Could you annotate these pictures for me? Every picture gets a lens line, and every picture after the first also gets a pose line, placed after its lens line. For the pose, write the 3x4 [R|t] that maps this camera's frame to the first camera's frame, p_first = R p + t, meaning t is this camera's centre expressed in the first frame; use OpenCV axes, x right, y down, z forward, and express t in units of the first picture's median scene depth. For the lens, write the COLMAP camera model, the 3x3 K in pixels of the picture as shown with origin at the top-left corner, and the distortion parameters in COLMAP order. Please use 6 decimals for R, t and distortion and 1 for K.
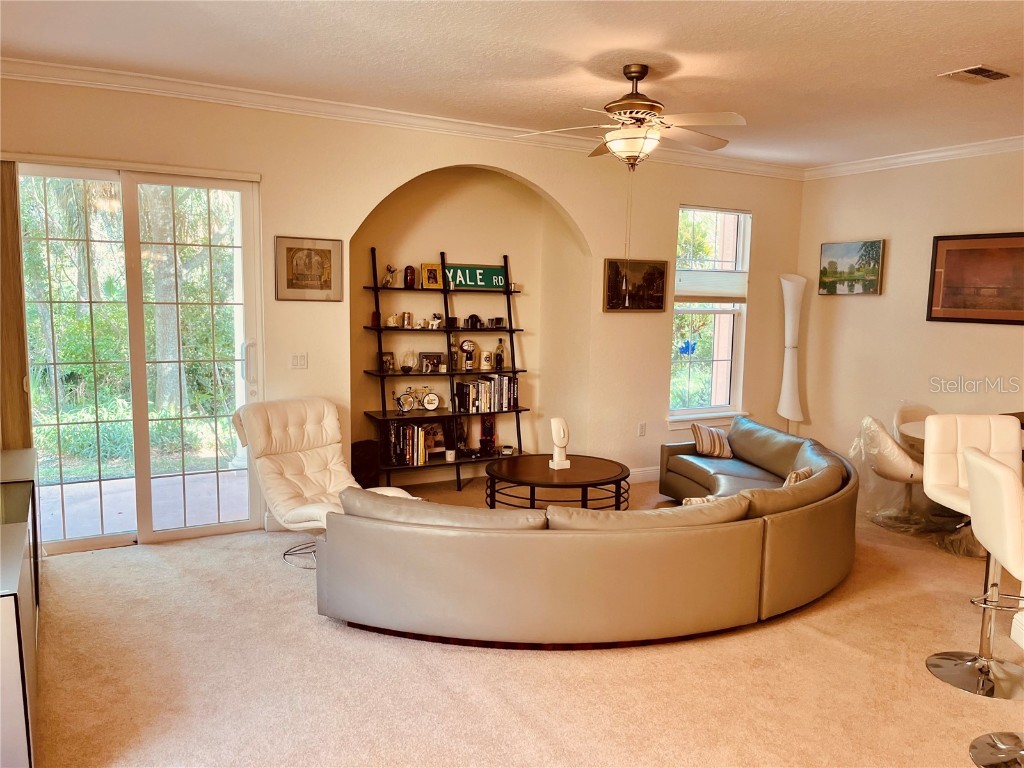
lens RADIAL K [[781.8, 0, 508.7], [0, 781.8, 392.6], [0, 0, 1]] dist [0.059438, -0.063731]
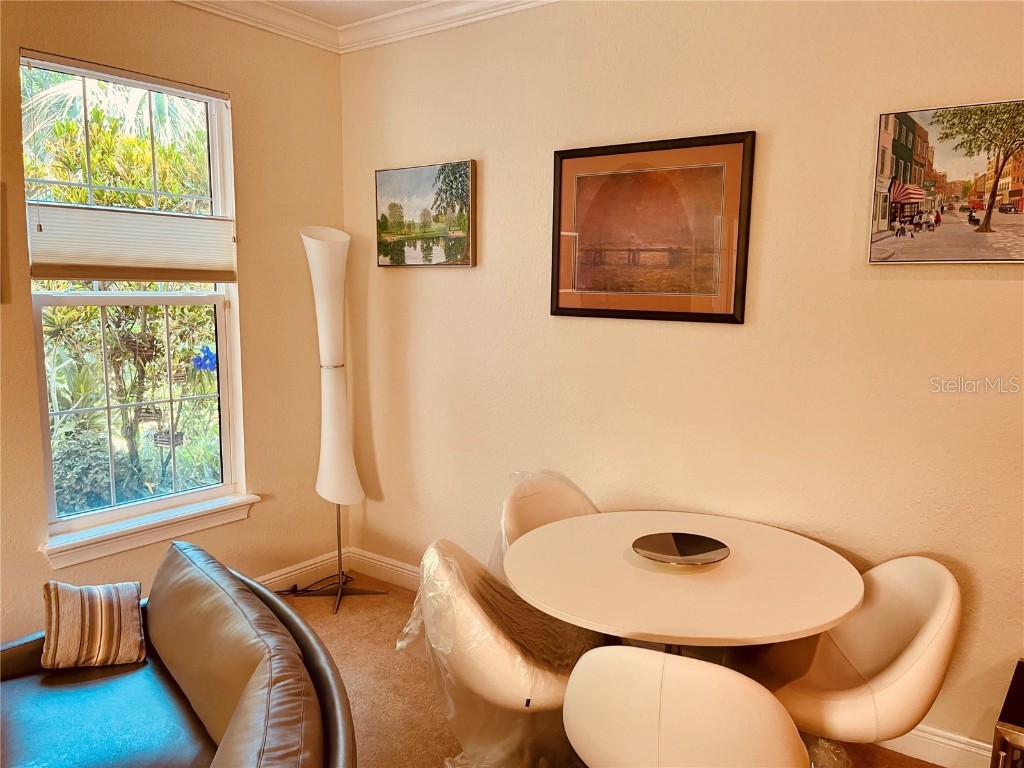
lens RADIAL K [[781.8, 0, 508.7], [0, 781.8, 392.6], [0, 0, 1]] dist [0.059438, -0.063731]
pose [[0.919386, -0.062264, 0.388396, 0.275794], [0.052427, 0.997980, 0.035886, -0.055076], [-0.389846, -0.012631, 0.920793, 0.493475]]
